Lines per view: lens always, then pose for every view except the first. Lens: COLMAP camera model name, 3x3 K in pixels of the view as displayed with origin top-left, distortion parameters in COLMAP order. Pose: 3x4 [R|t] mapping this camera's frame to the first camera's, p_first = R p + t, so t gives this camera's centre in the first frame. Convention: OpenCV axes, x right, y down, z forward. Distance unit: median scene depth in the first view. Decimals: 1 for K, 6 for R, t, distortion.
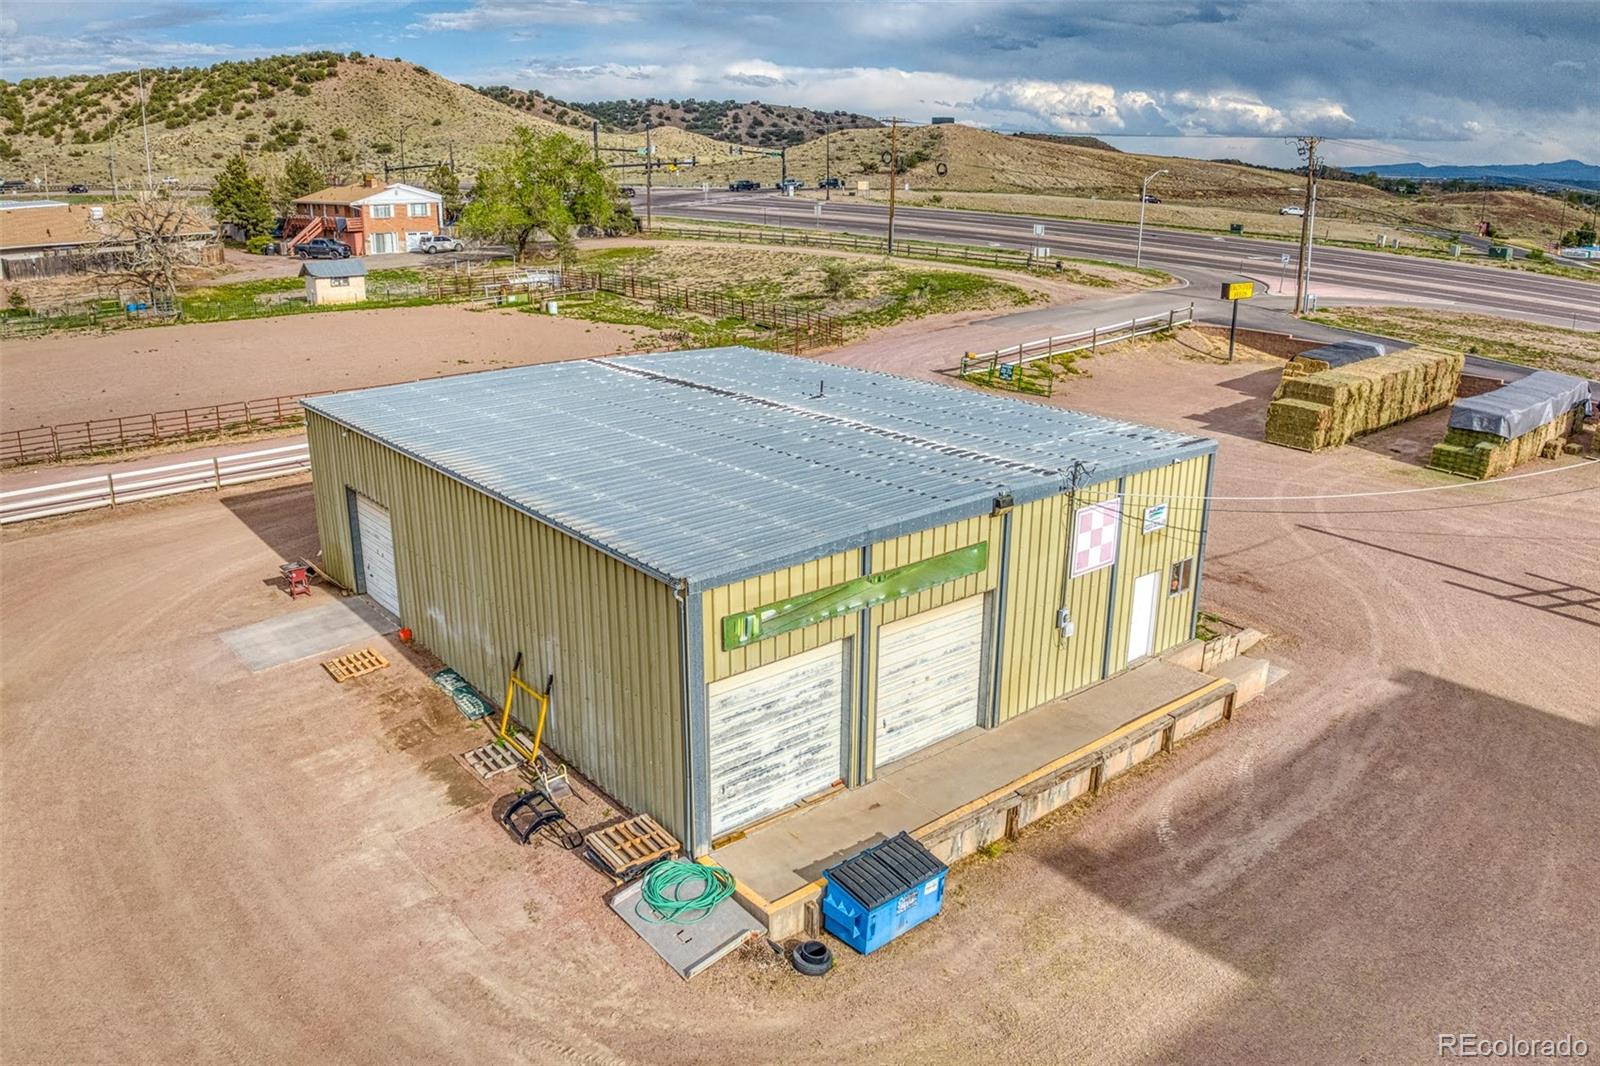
lens RADIAL K [[1175.8, 0, 812.9], [0, 1175.8, 531.9], [0, 0, 1]] dist [-0.100906, -0.016406]
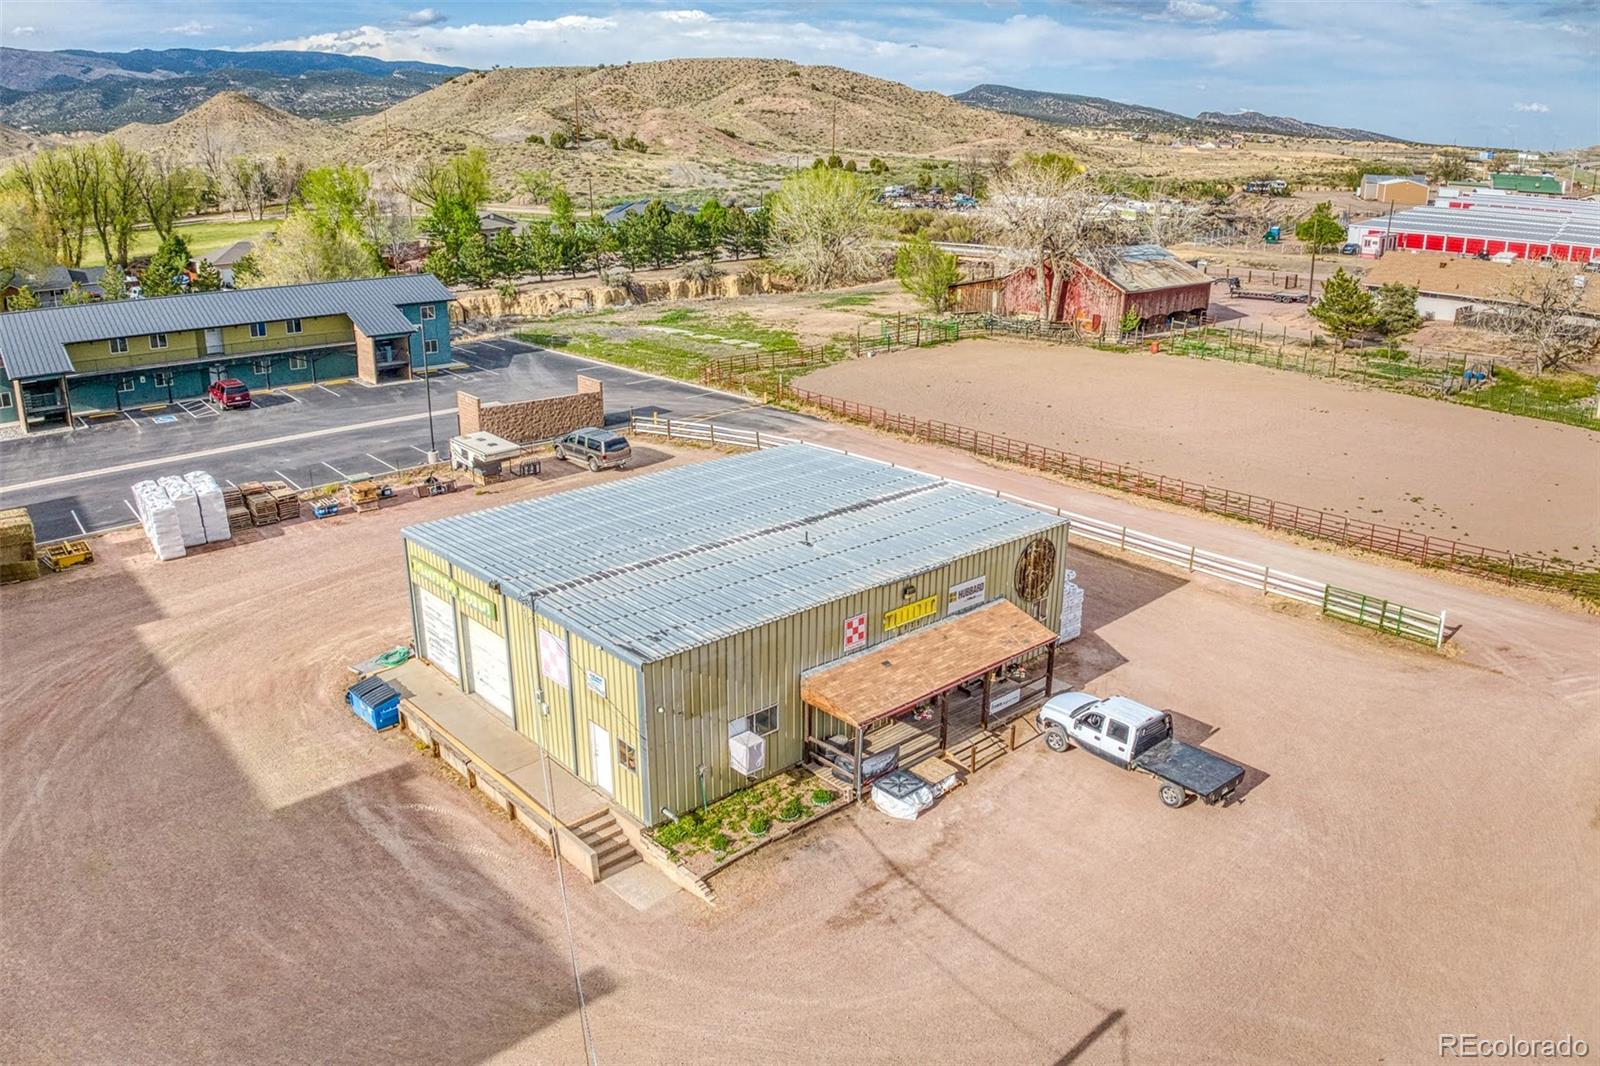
lens RADIAL K [[1175.8, 0, 818.8], [0, 1175.8, 535.9], [0, 0, 1]] dist [-0.100906, -0.016406]
pose [[0.041853, 0.312780, -0.948903, 0.549372], [-0.306953, 0.907829, 0.285703, -0.223515], [0.950804, 0.279311, 0.134004, 0.388411]]
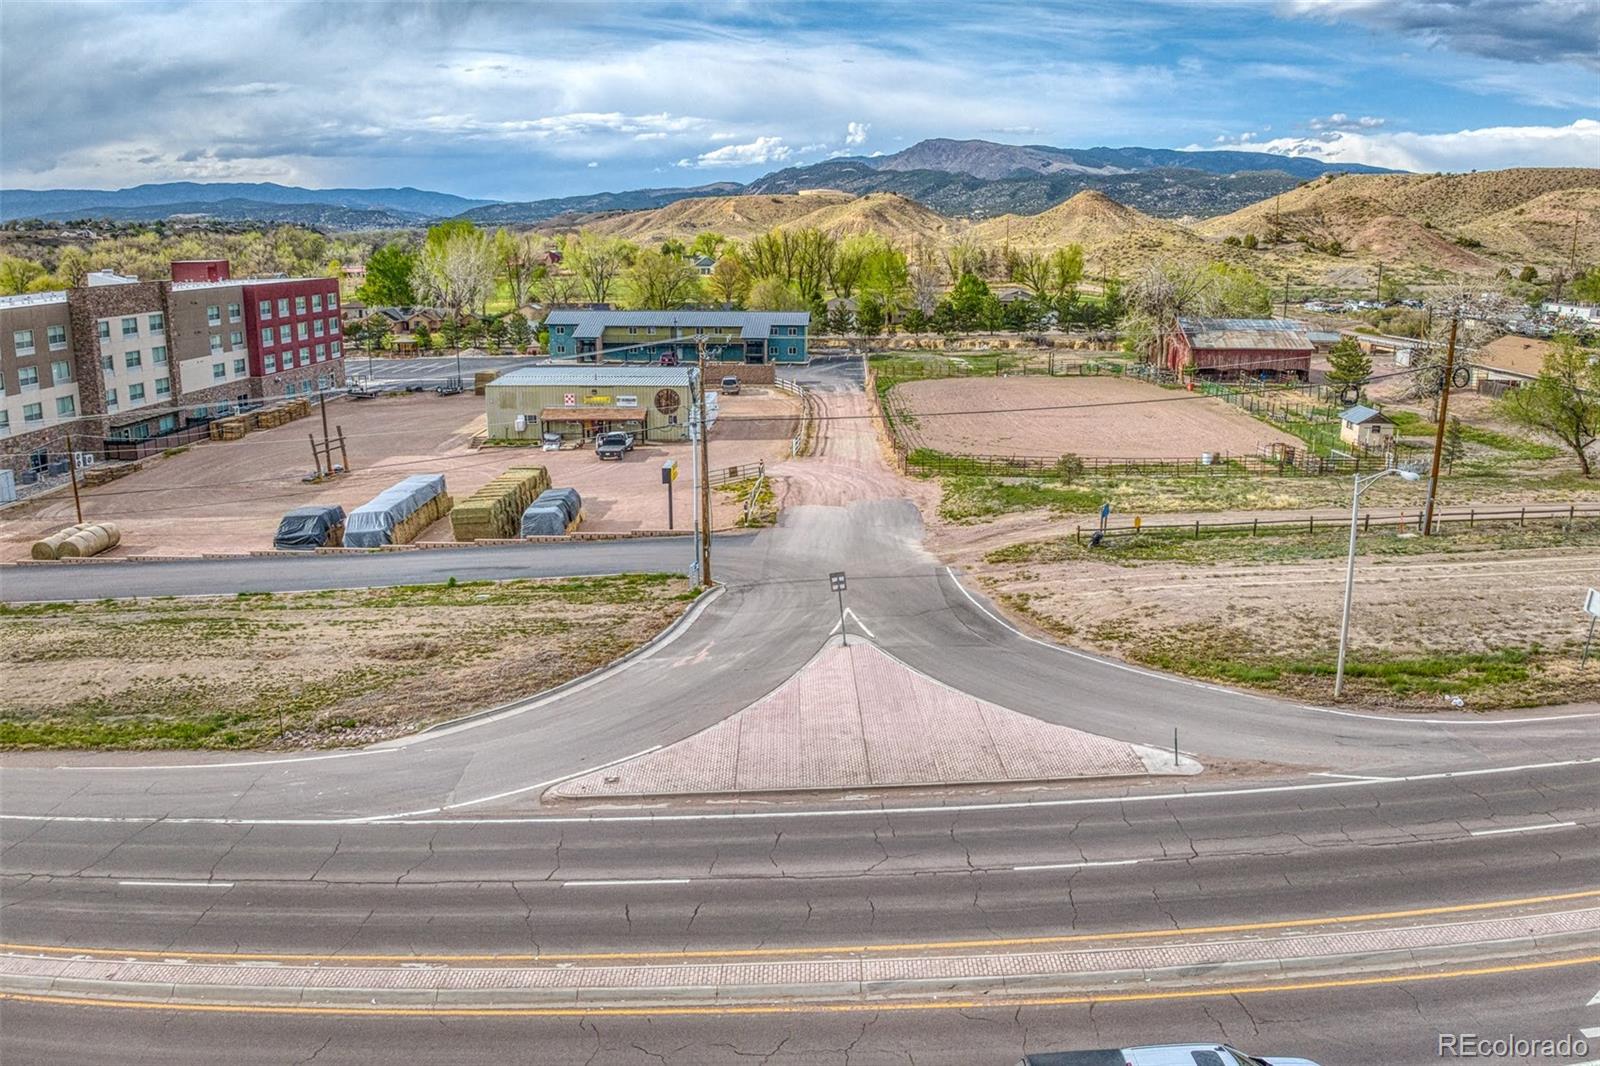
lens RADIAL K [[1175.8, 0, 815.8], [0, 1175.8, 533.8], [0, 0, 1]] dist [-0.100906, -0.016406]
pose [[-0.650160, 0.176702, -0.738964, 1.038643], [-0.235857, 0.877597, 0.417366, -0.612535], [0.722262, 0.445645, -0.528902, 1.632030]]
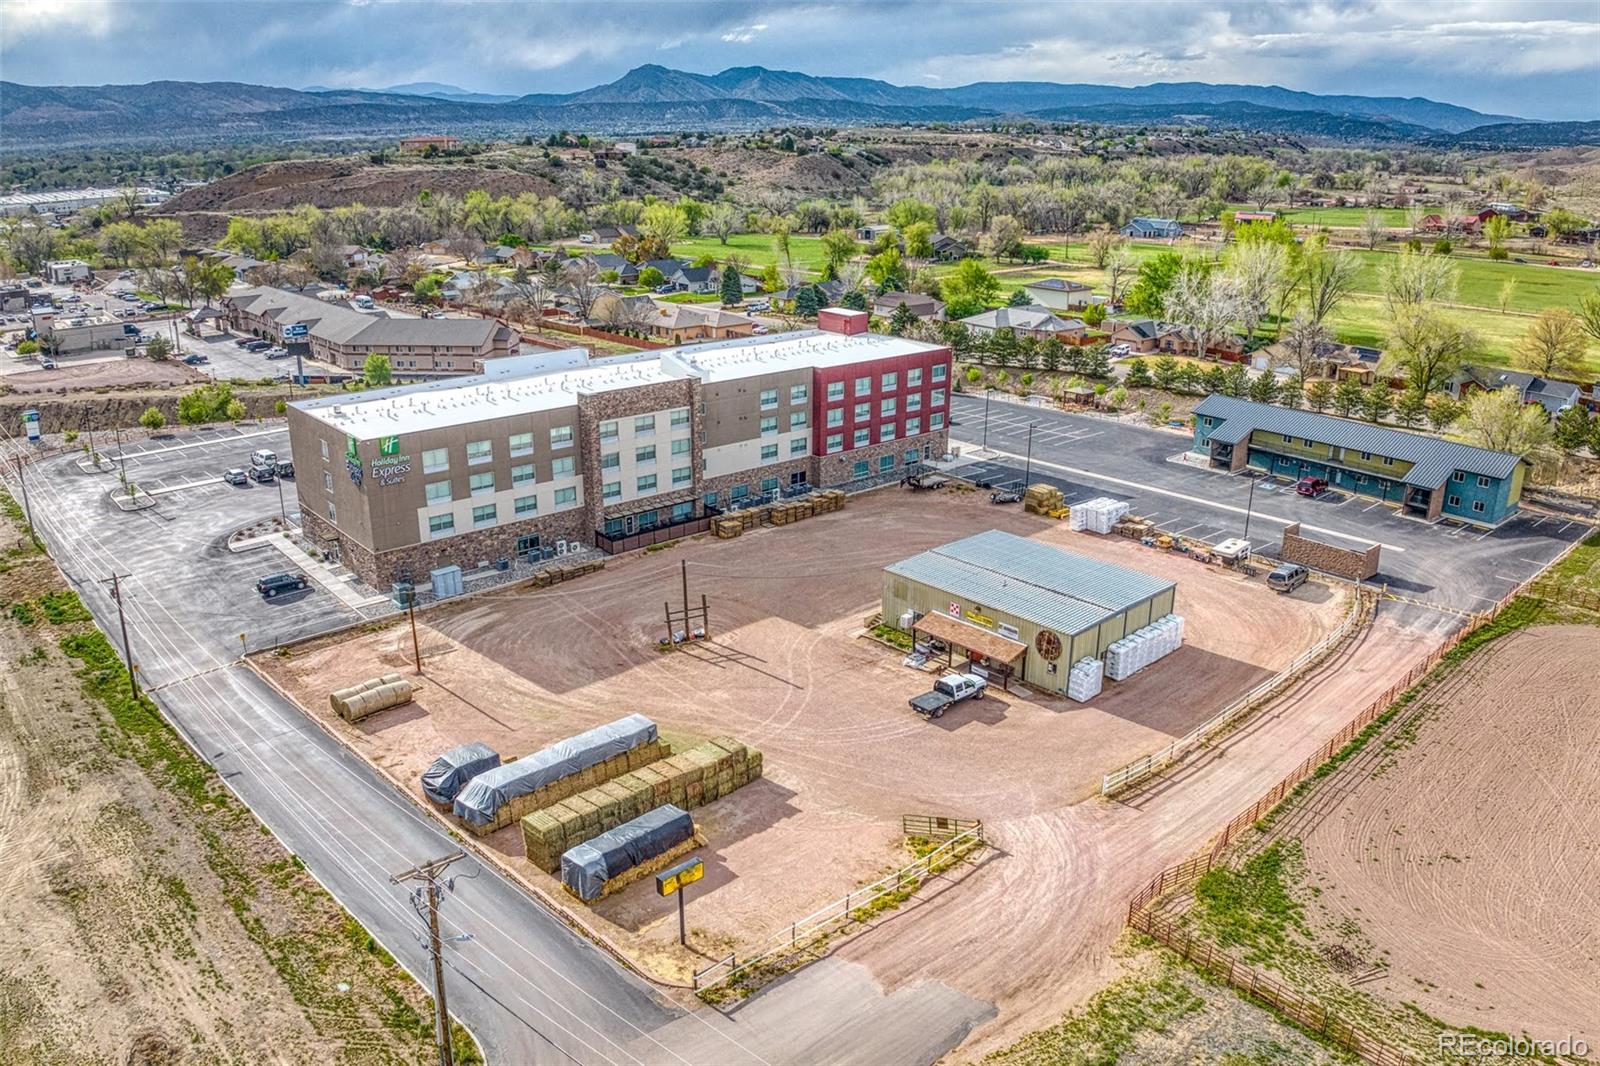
lens RADIAL K [[1175.8, 0, 815.4], [0, 1175.8, 533.2], [0, 0, 1]] dist [-0.100906, -0.016406]
pose [[-0.997616, 0.007443, -0.068612, 0.317781], [-0.034644, 0.805826, 0.591139, -0.905220], [0.059689, 0.592106, -0.803646, 1.512759]]
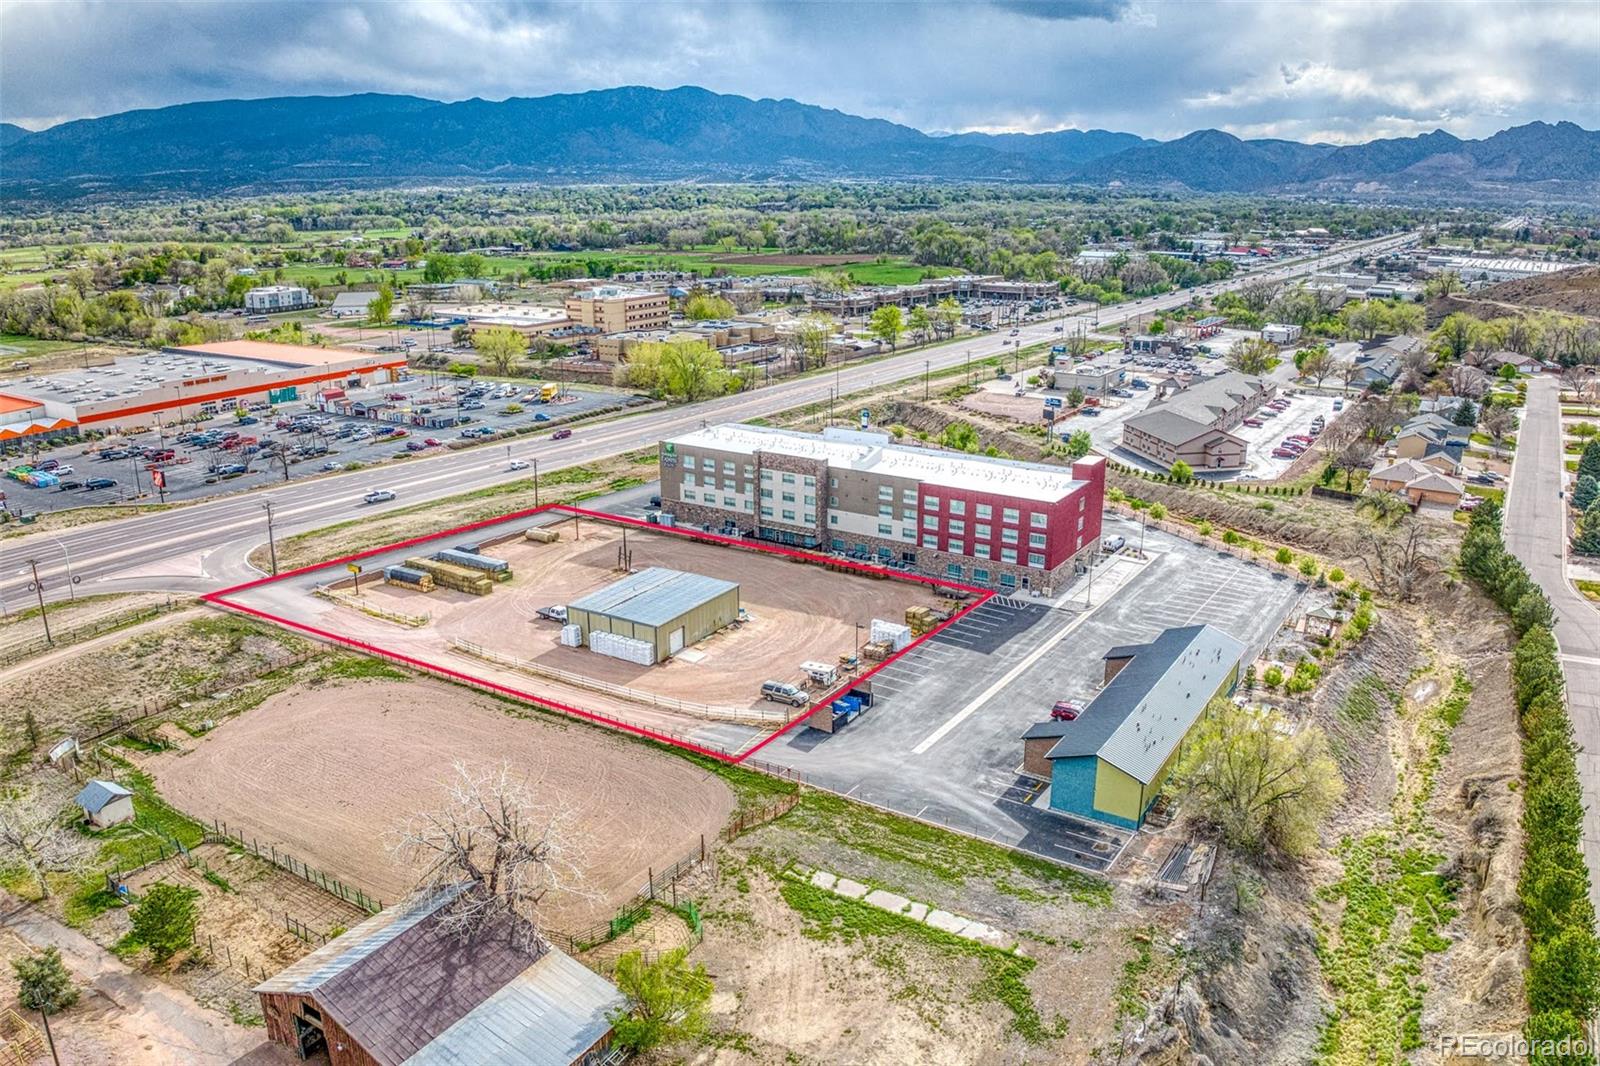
lens RADIAL K [[1175.8, 0, 816.1], [0, 1175.8, 539.4], [0, 0, 1]] dist [-0.100906, -0.016406]
pose [[-0.339088, -0.282436, 0.897357, -2.187602], [0.277036, 0.881593, 0.382160, -0.933746], [-0.899039, 0.378186, -0.220693, 0.612534]]
